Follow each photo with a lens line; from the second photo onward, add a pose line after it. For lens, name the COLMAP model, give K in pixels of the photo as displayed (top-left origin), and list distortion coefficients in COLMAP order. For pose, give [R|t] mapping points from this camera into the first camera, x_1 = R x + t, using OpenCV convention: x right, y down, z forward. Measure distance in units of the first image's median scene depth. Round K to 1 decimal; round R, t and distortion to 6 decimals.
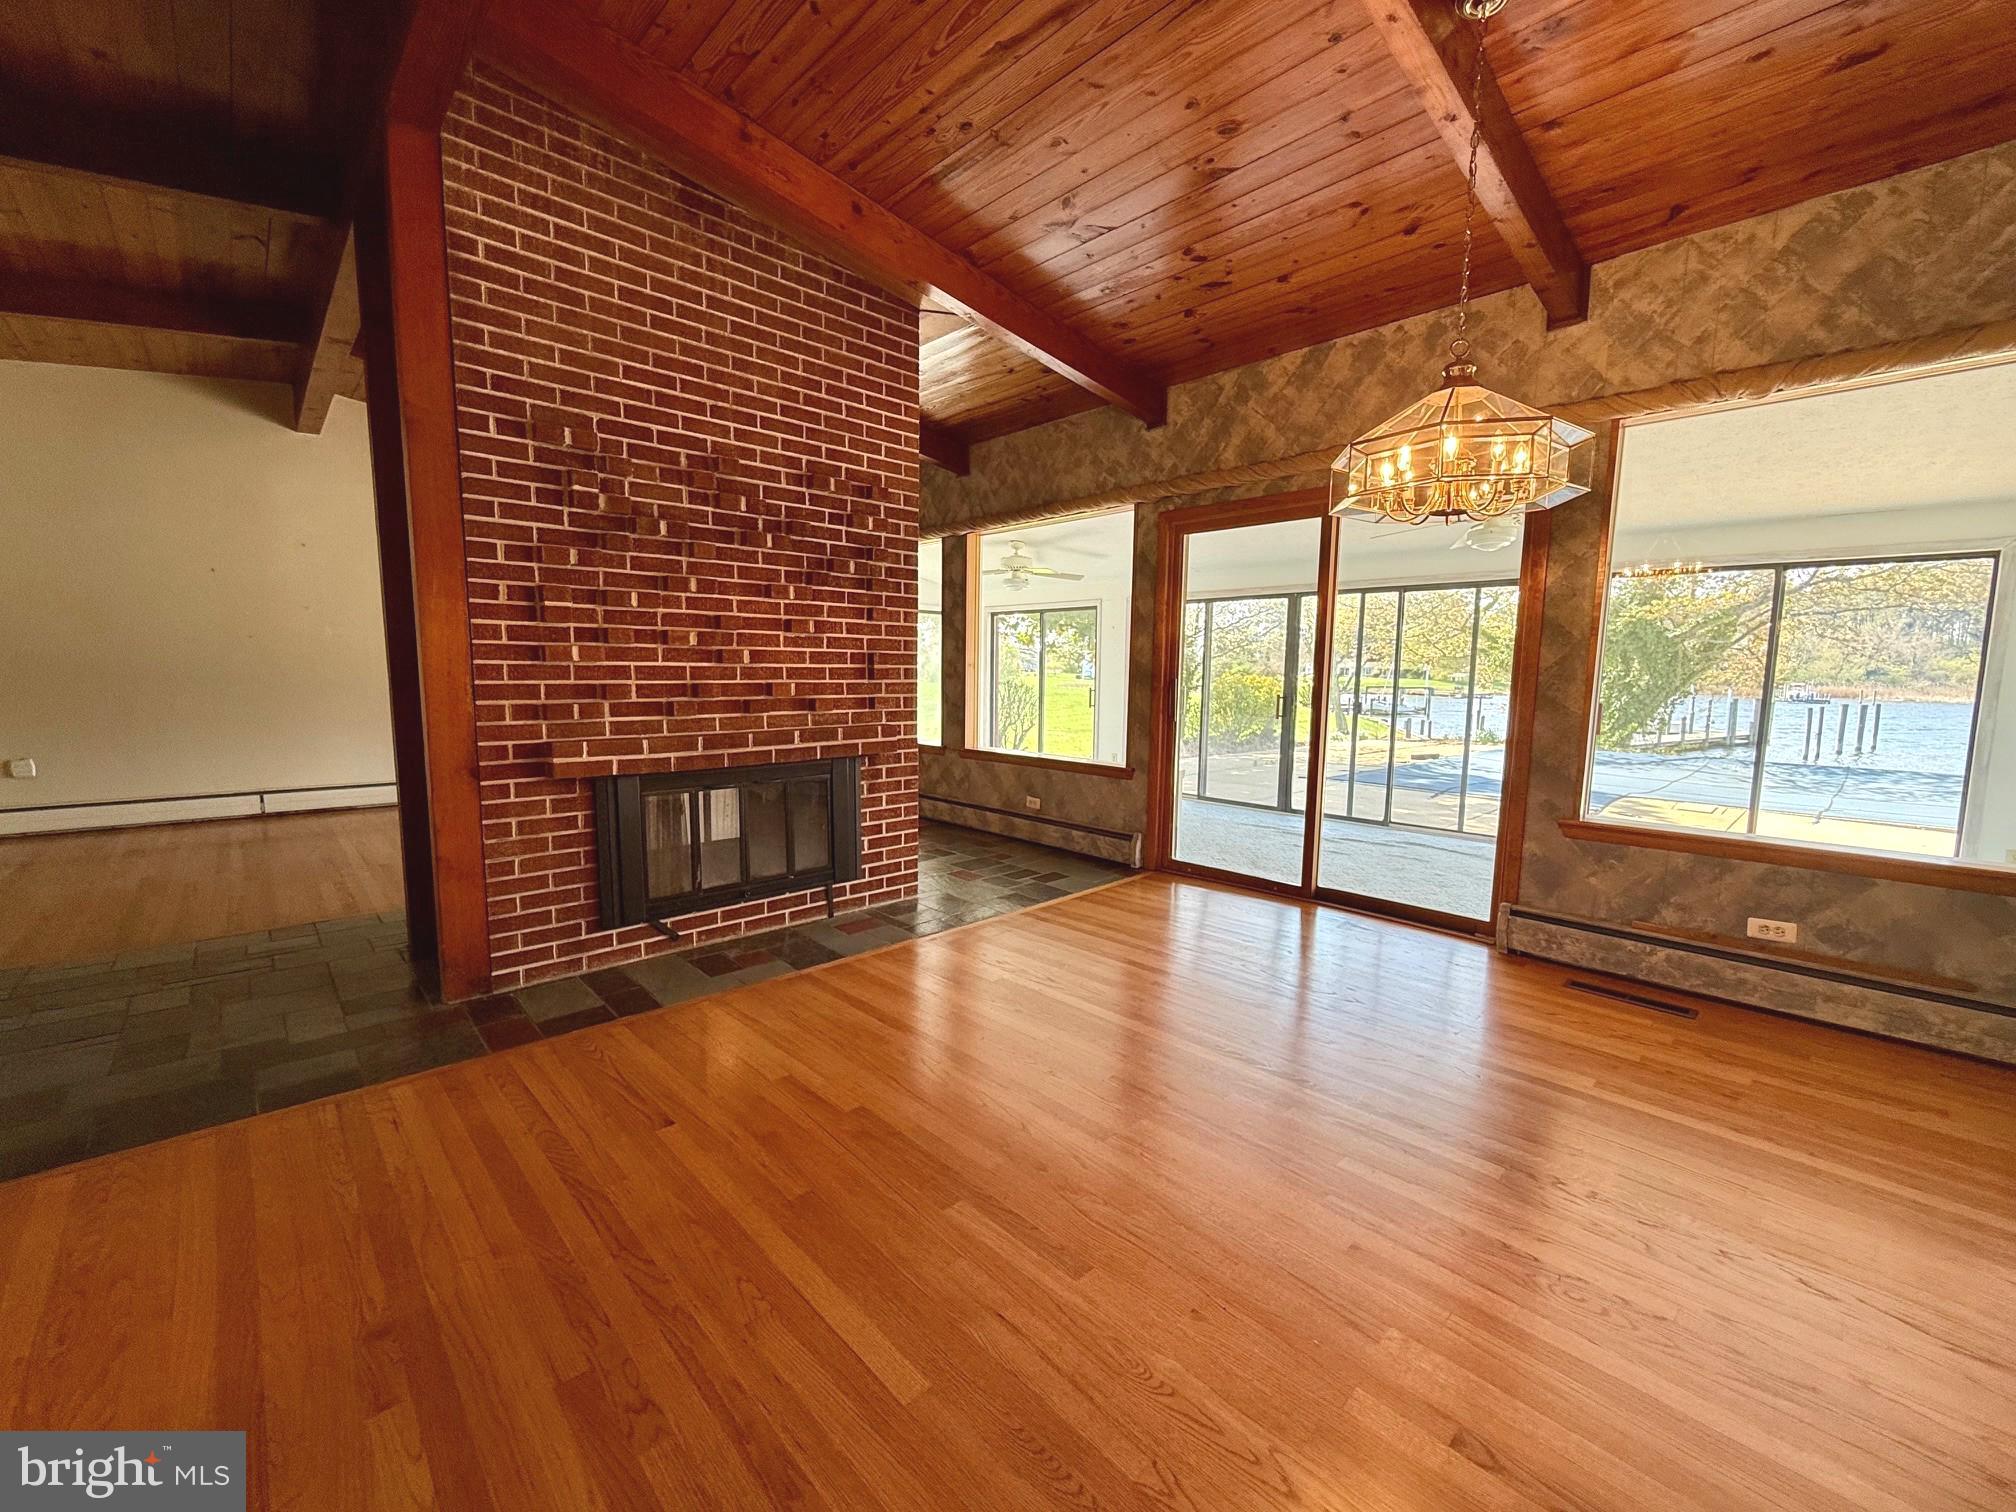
lens RADIAL K [[821.4, 0, 1003.5], [0, 821.4, 756.9], [0, 0, 1]] dist [0.000720, -0.000381]
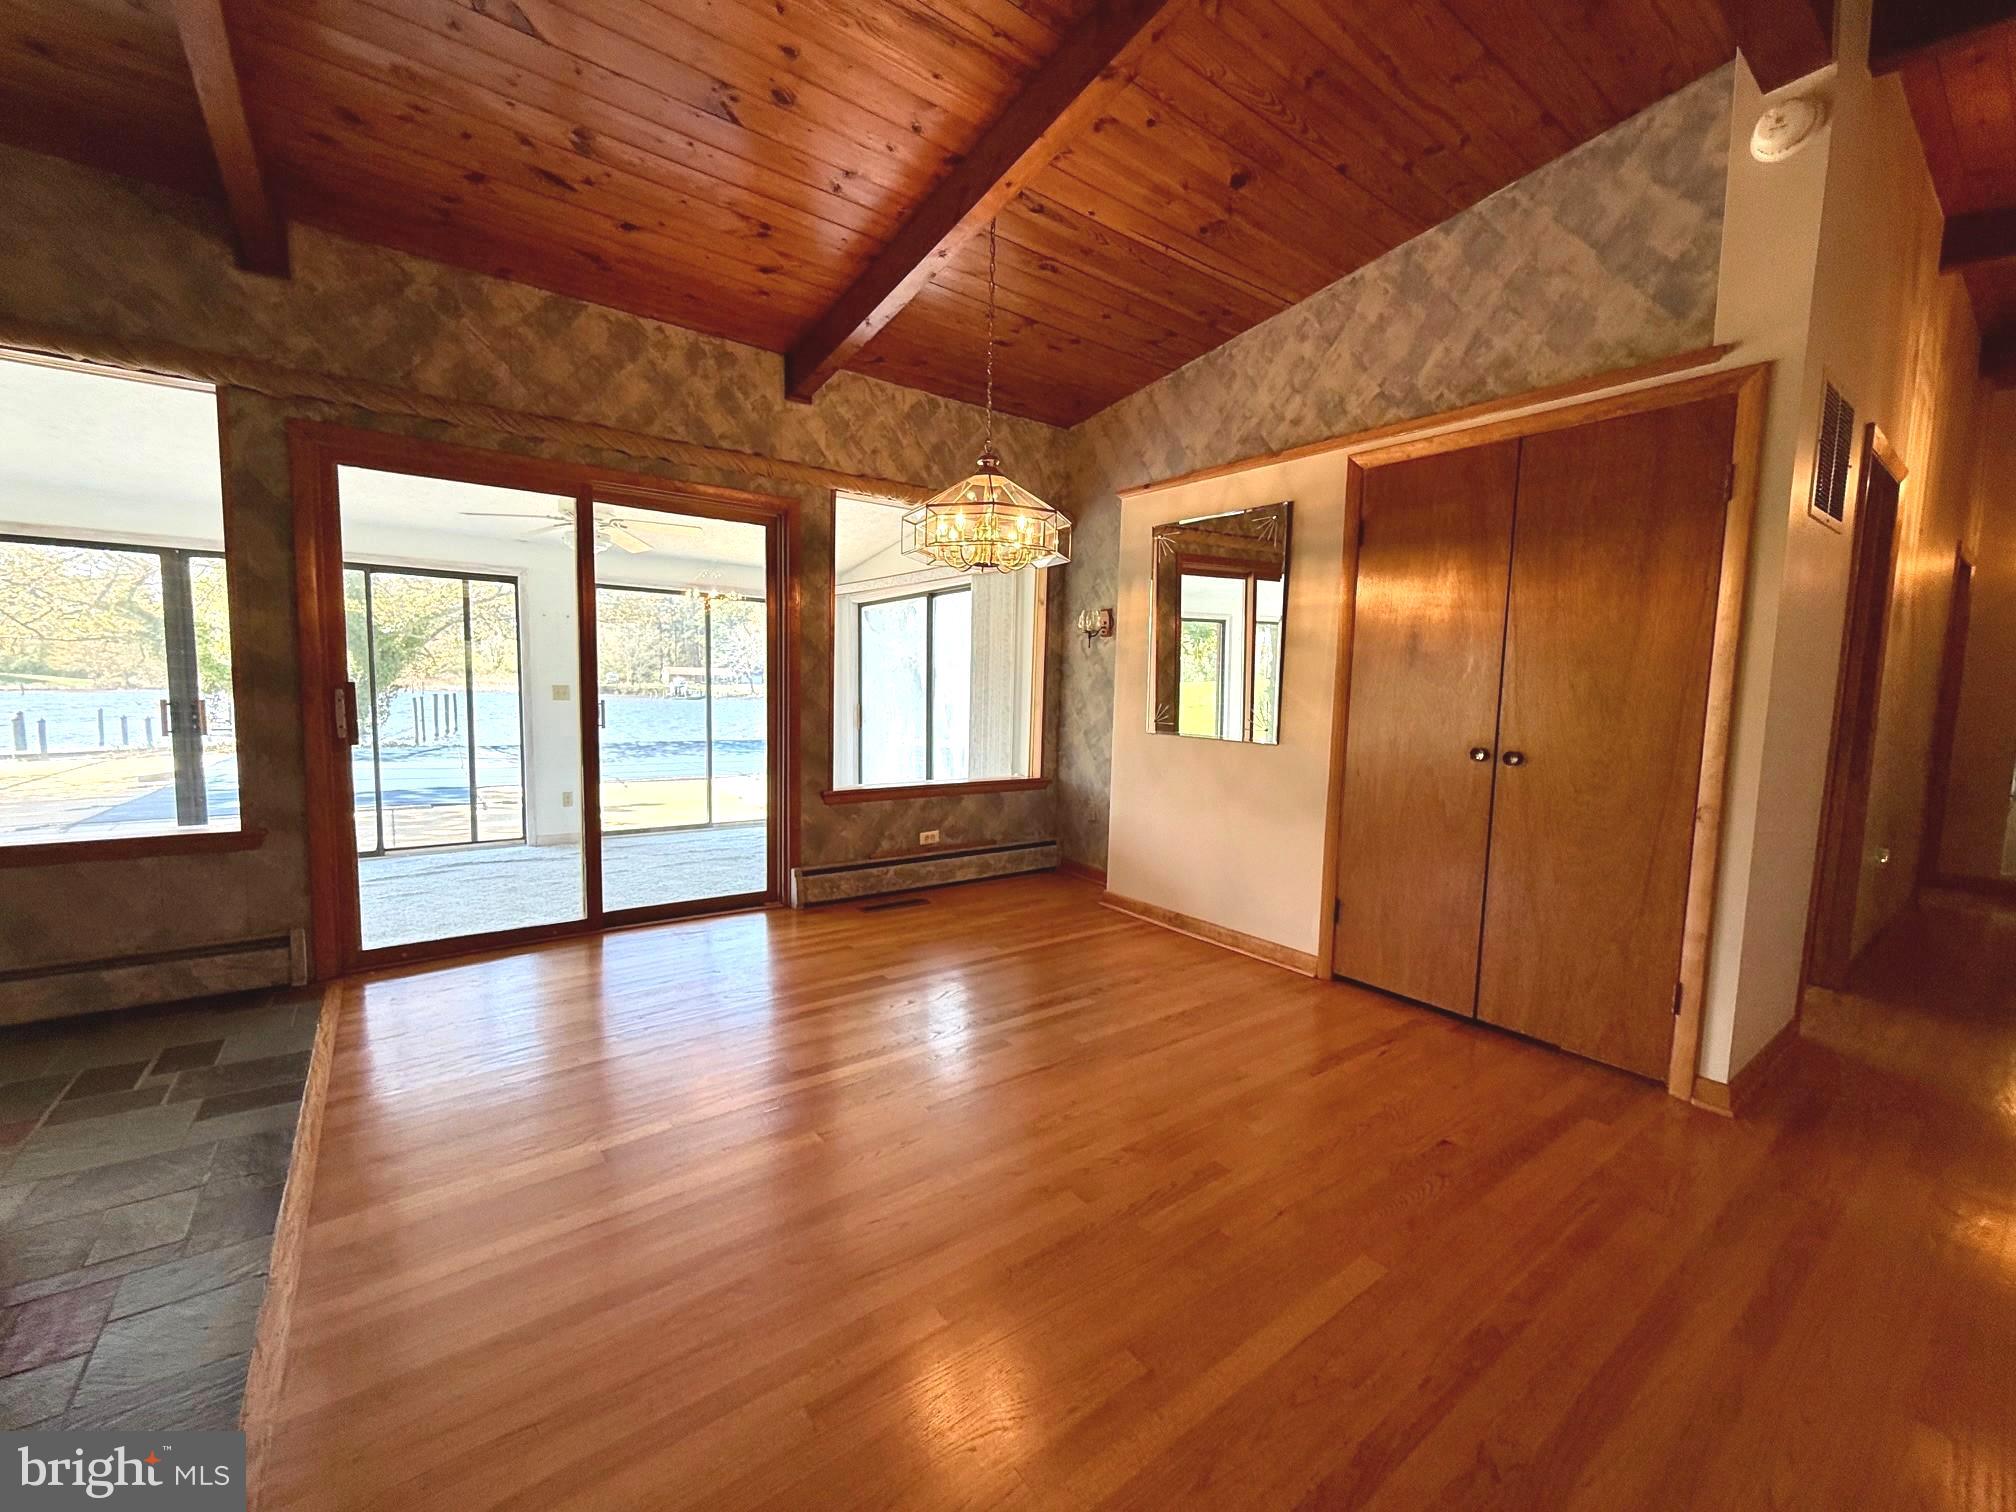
lens RADIAL K [[821.4, 0, 1004.8], [0, 821.4, 759.4], [0, 0, 1]] dist [0.000720, -0.000381]
pose [[0.109221, -0.100430, 0.988931, -0.501027], [0.085805, 0.992122, 0.091277, -0.060996], [-0.990307, 0.074886, 0.116978, 0.506087]]
